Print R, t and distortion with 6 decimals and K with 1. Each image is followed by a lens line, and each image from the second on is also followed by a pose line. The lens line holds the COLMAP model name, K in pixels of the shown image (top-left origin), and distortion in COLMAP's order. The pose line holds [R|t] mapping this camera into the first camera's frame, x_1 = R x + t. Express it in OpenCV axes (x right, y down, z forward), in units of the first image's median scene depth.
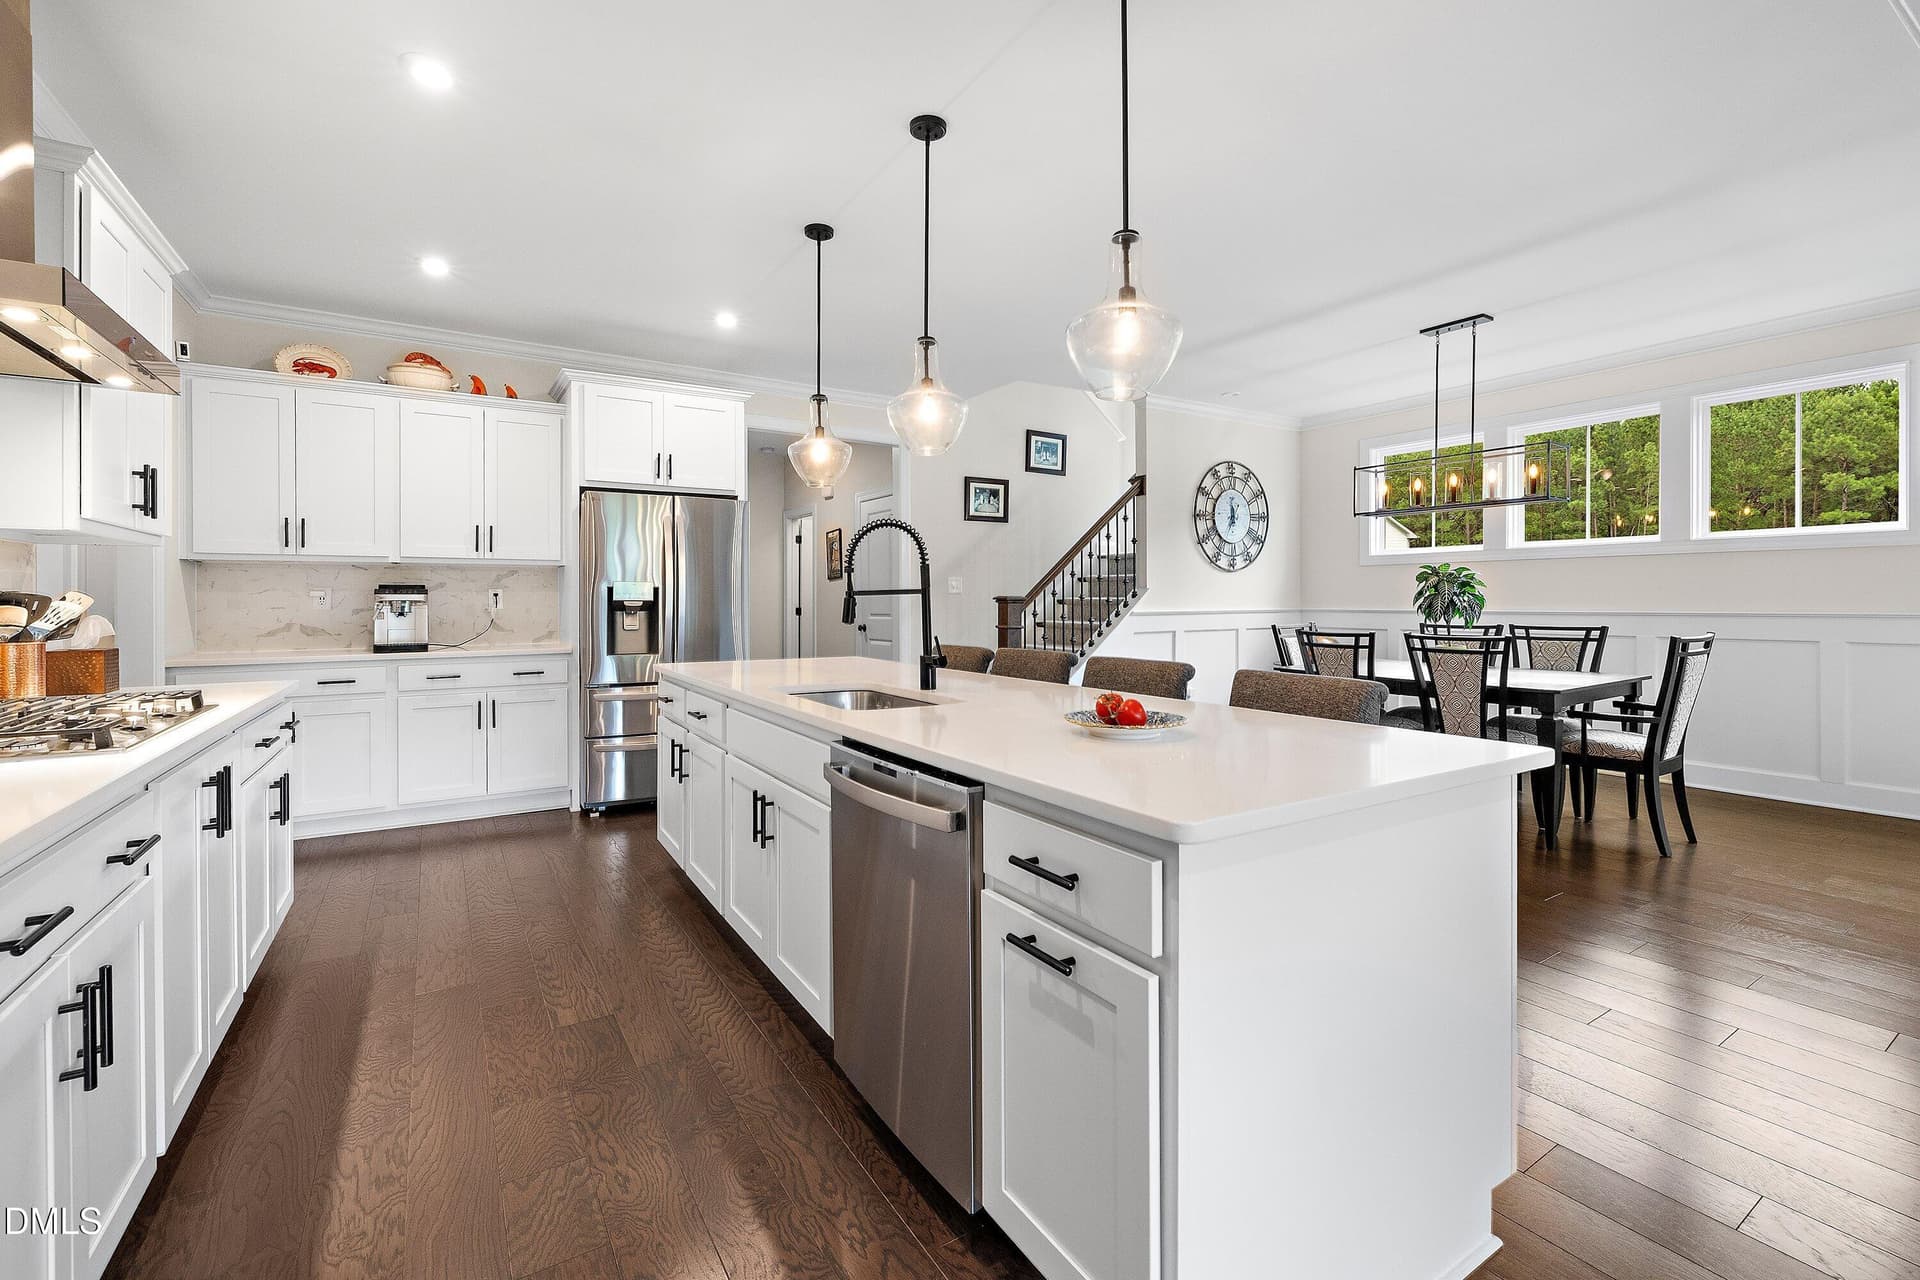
lens RADIAL K [[820.1, 0, 955.7], [0, 820.1, 608.6], [0, 0, 1]] dist [0.000459, 0.000342]
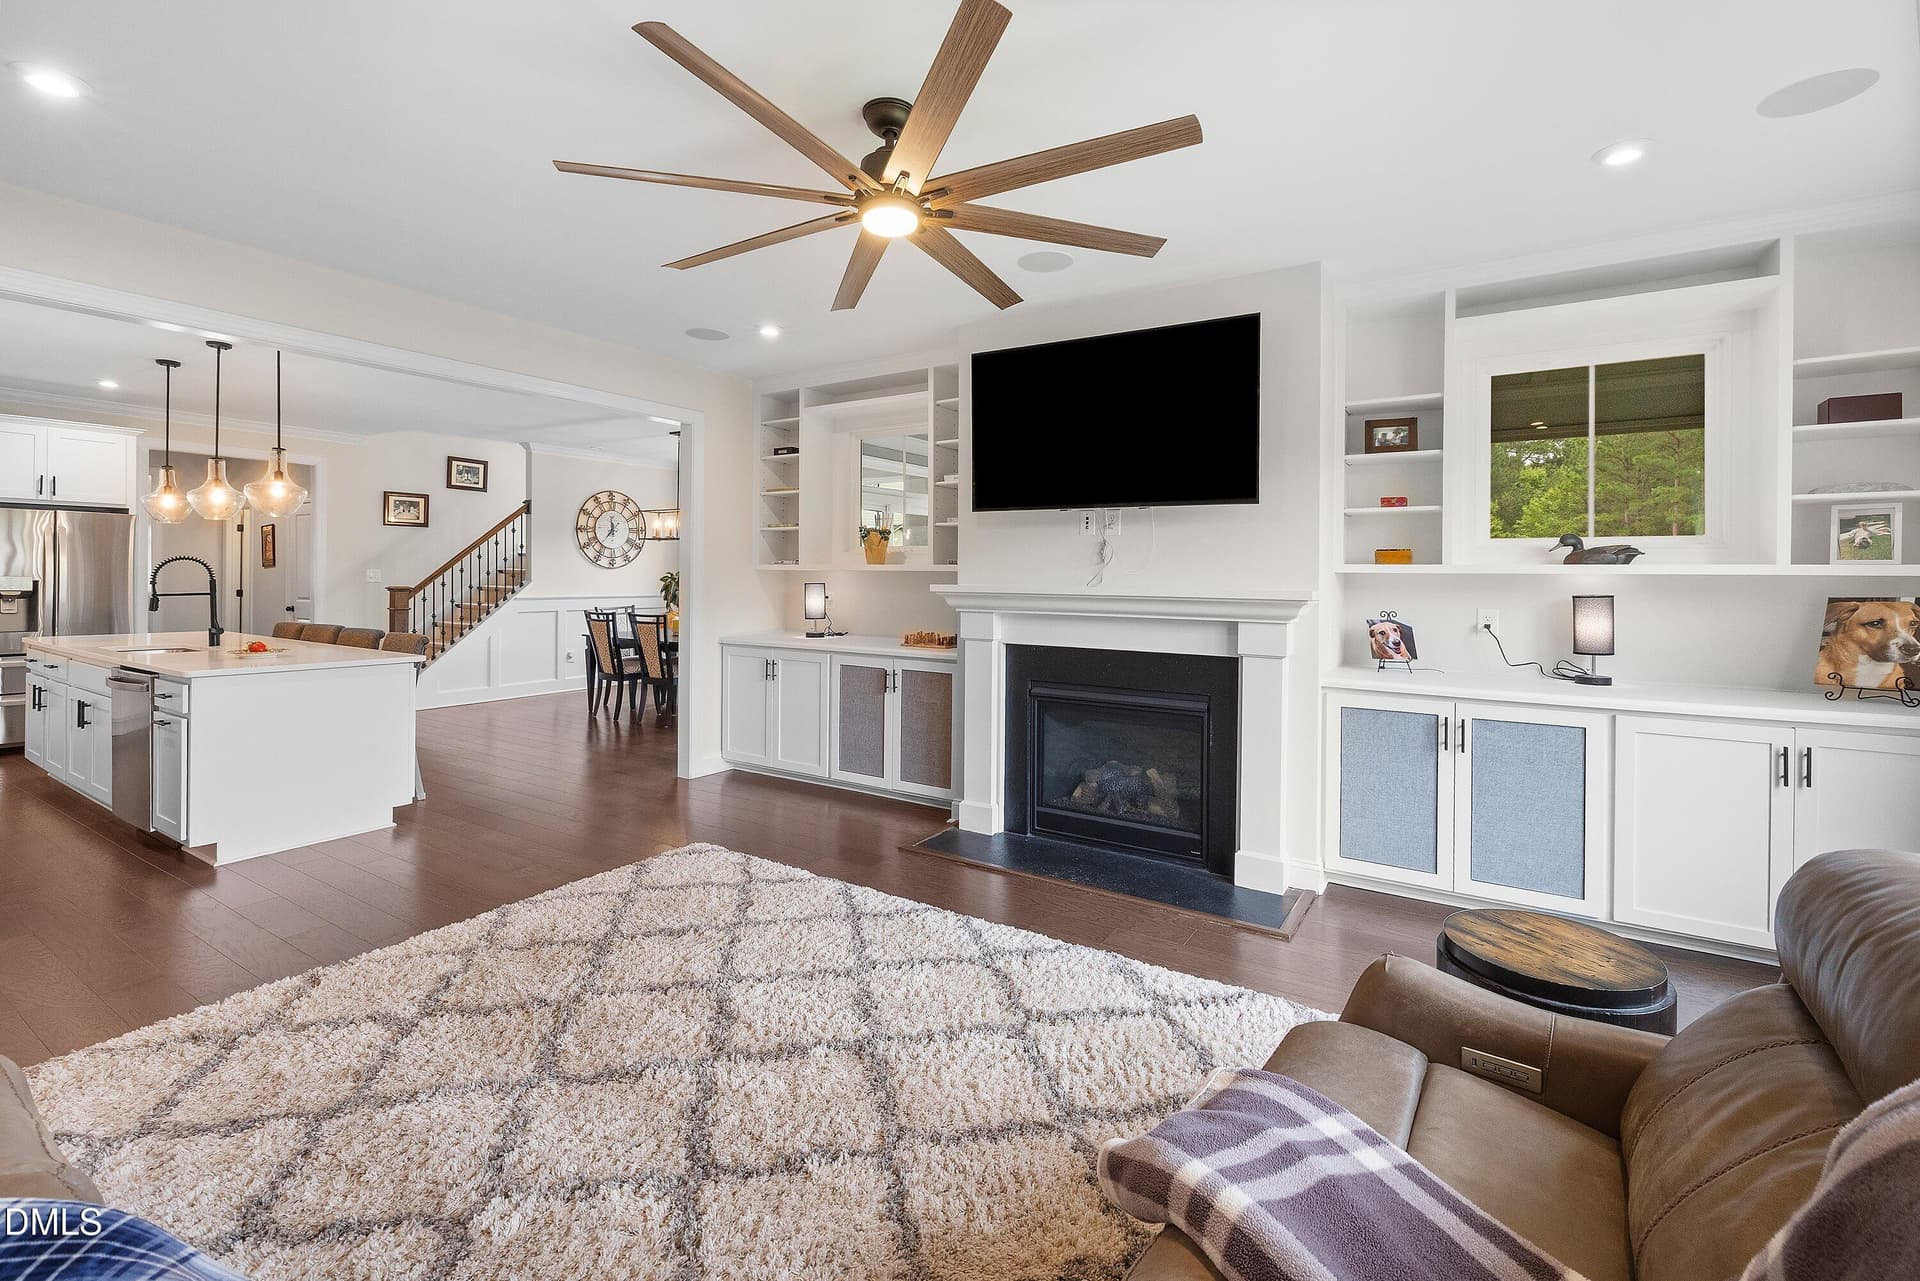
lens RADIAL K [[827.8, 0, 967.2], [0, 827.8, 585.4], [0, 0, 1]] dist [-0.000076, -0.000124]
pose [[0.900042, 0.008442, 0.435722, 0.367712], [-0.009559, 0.999954, 0.000372, -0.030656], [-0.435699, -0.004500, 0.900081, -0.773053]]
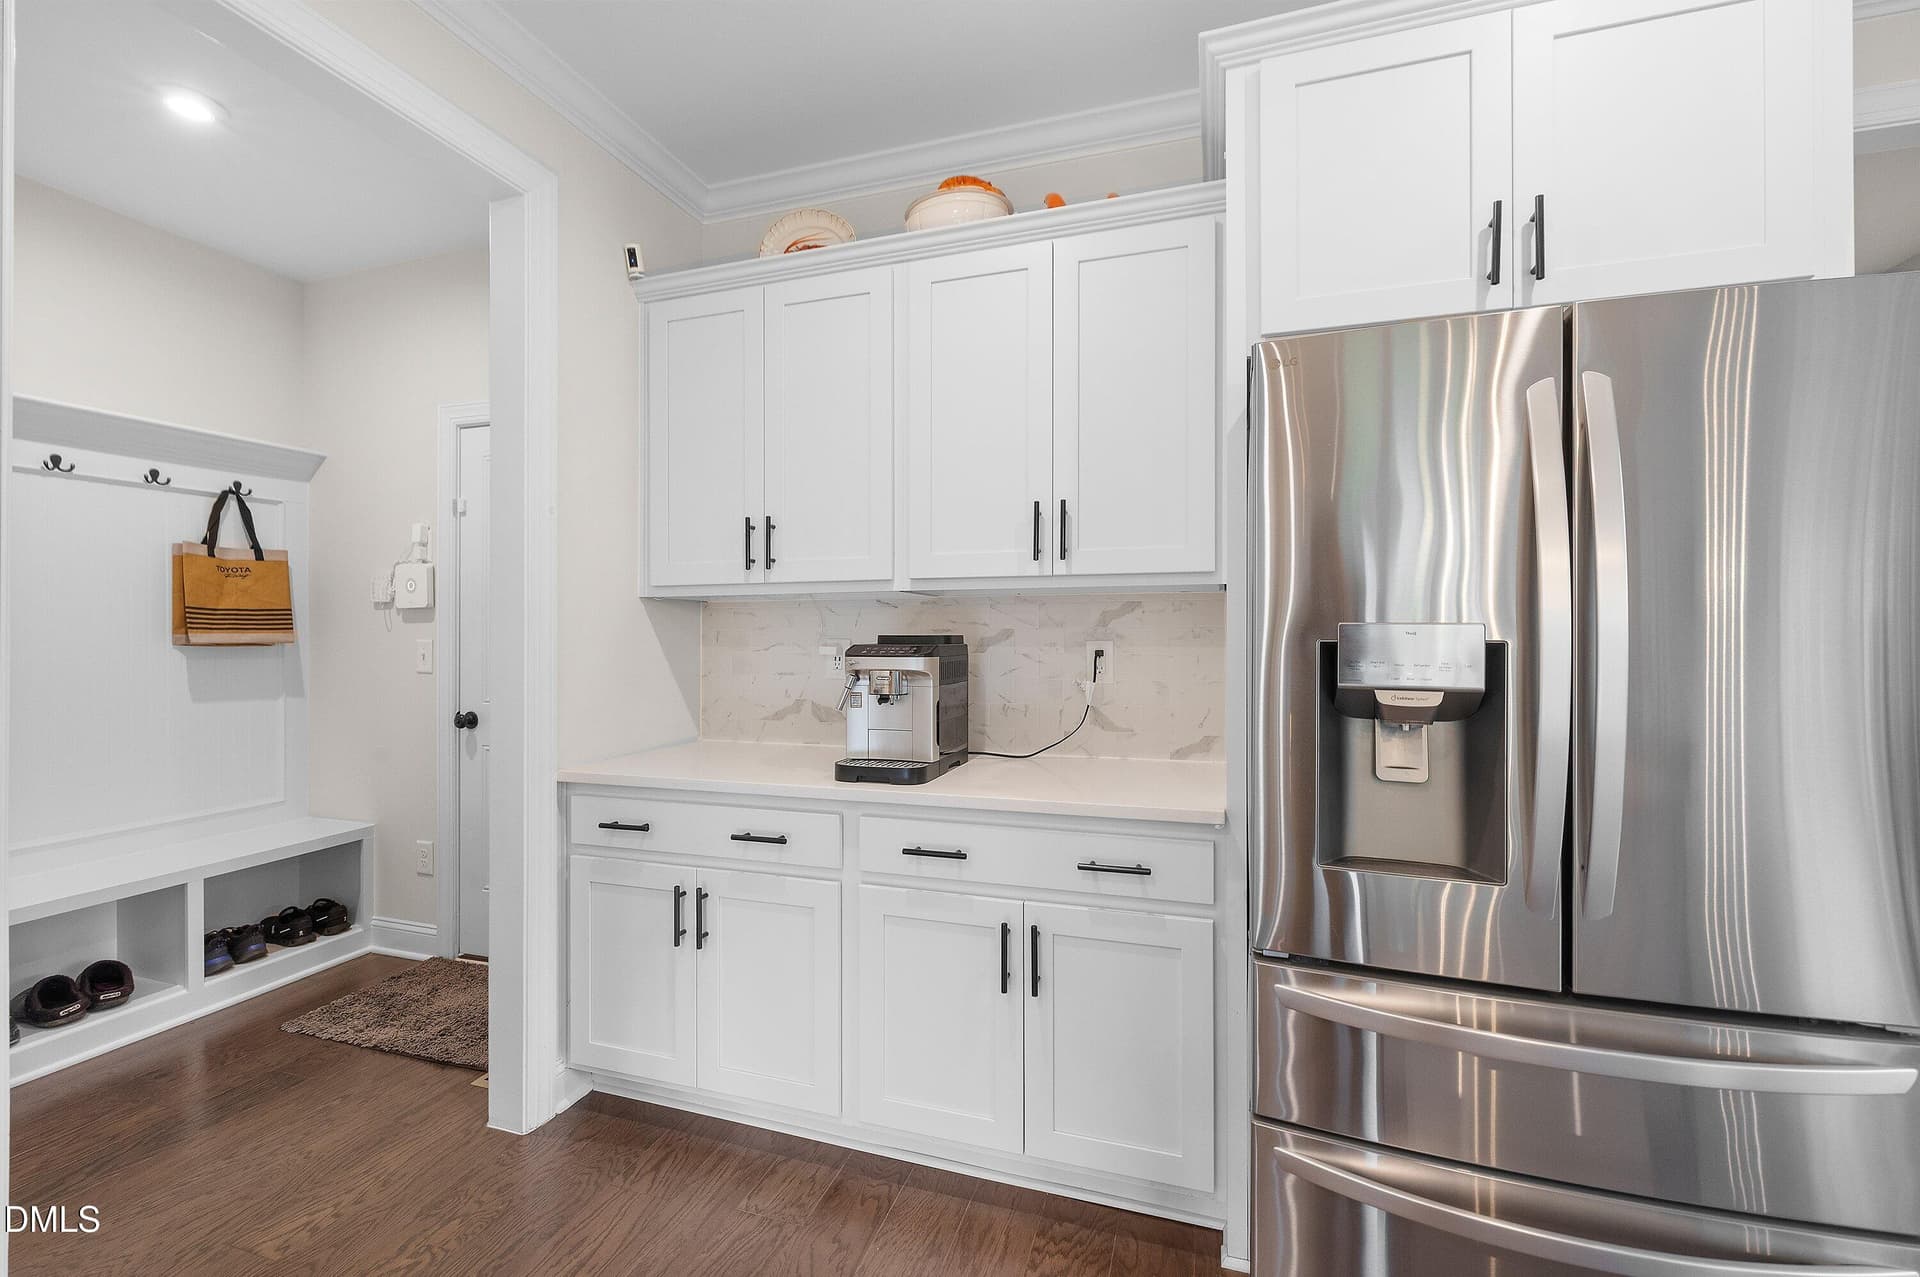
lens RADIAL K [[803.7, 0, 960.0], [0, 803.7, 638.5], [0, 0, 1]] dist [-0.000635, -0.000092]
pose [[0.640520, 0.002470, -0.767938, -0.255052], [-0.005944, 0.999981, -0.001741, -0.024111], [0.767919, 0.005680, 0.640522, 0.641369]]
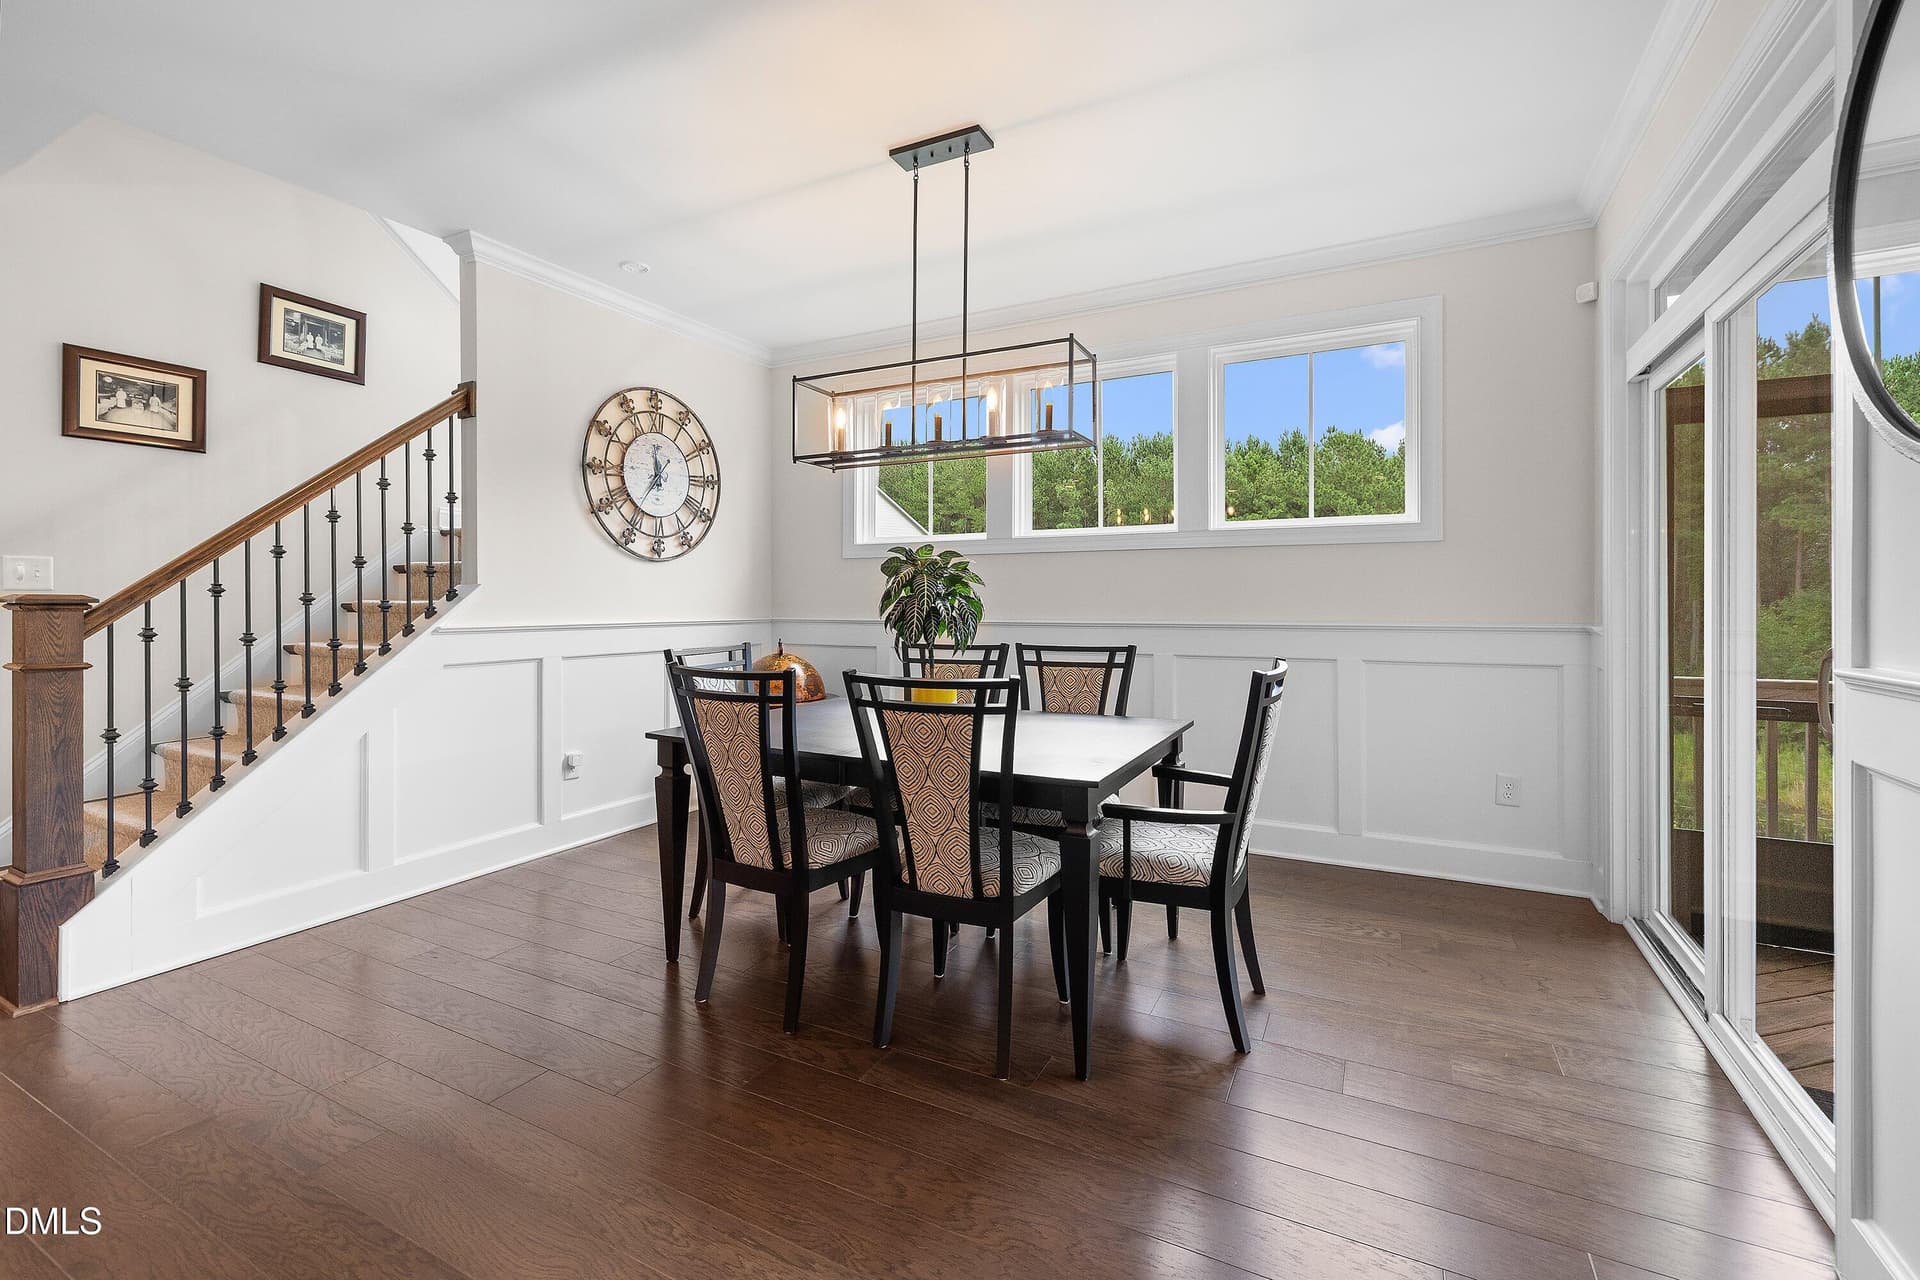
lens RADIAL K [[820.1, 0, 955.7], [0, 820.1, 608.6], [0, 0, 1]] dist [0.000459, 0.000342]
pose [[0.867252, 0.001204, 0.497869, 0.303917], [0.001990, 0.999981, -0.005885, -0.005161], [-0.497866, 0.006095, 0.867232, 0.451361]]
